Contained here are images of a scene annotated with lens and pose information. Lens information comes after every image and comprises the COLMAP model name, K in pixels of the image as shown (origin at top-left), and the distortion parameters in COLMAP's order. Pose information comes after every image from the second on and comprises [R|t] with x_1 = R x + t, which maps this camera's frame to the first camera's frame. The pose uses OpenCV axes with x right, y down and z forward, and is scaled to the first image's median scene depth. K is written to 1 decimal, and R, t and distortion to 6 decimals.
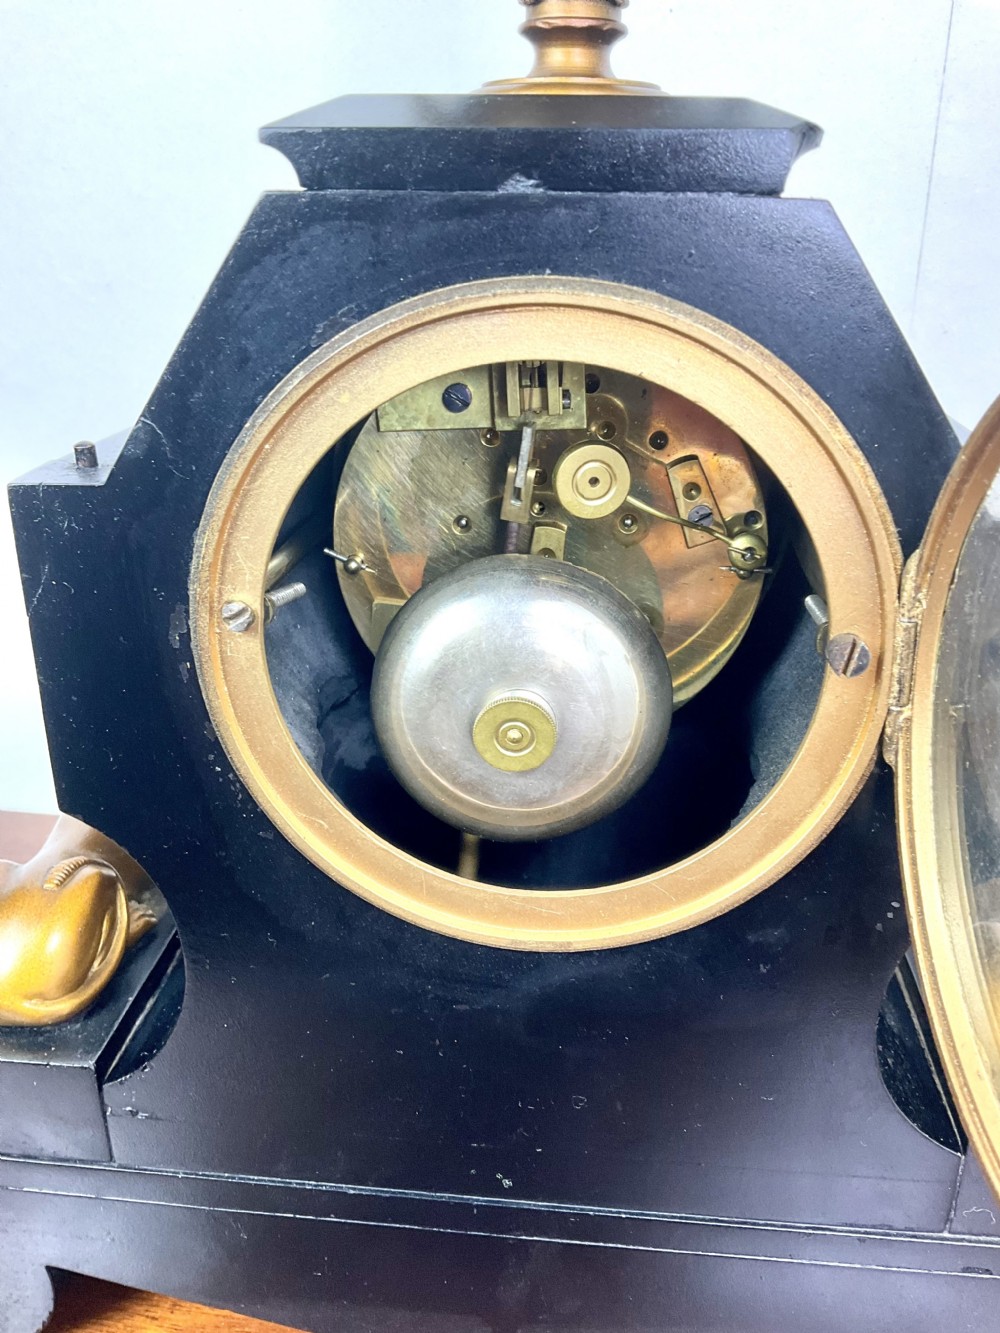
lens RADIAL K [[1118.6, 0, 504.5], [0, 1118.6, 667.2], [0, 0, 1]] dist [0.055727, -0.106304]
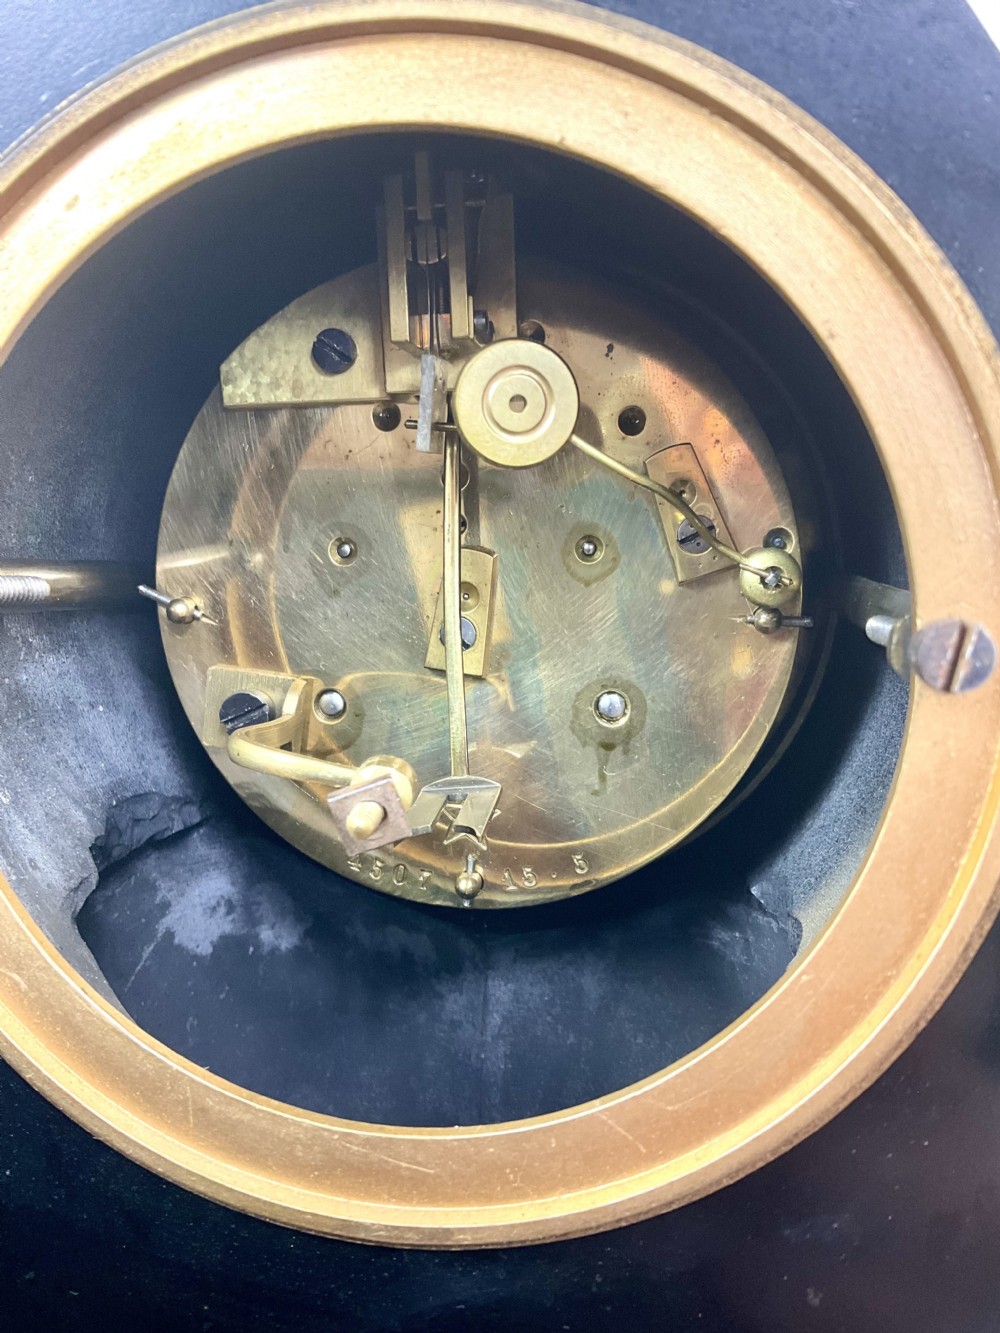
lens RADIAL K [[1118.6, 0, 508.2], [0, 1118.6, 669.4], [0, 0, 1]] dist [0.055727, -0.106304]
pose [[0.998750, 0.023544, -0.044098, 0.103219], [-0.034179, 0.965355, -0.258691, 0.124974], [0.036479, 0.259875, 0.964953, 0.416575]]
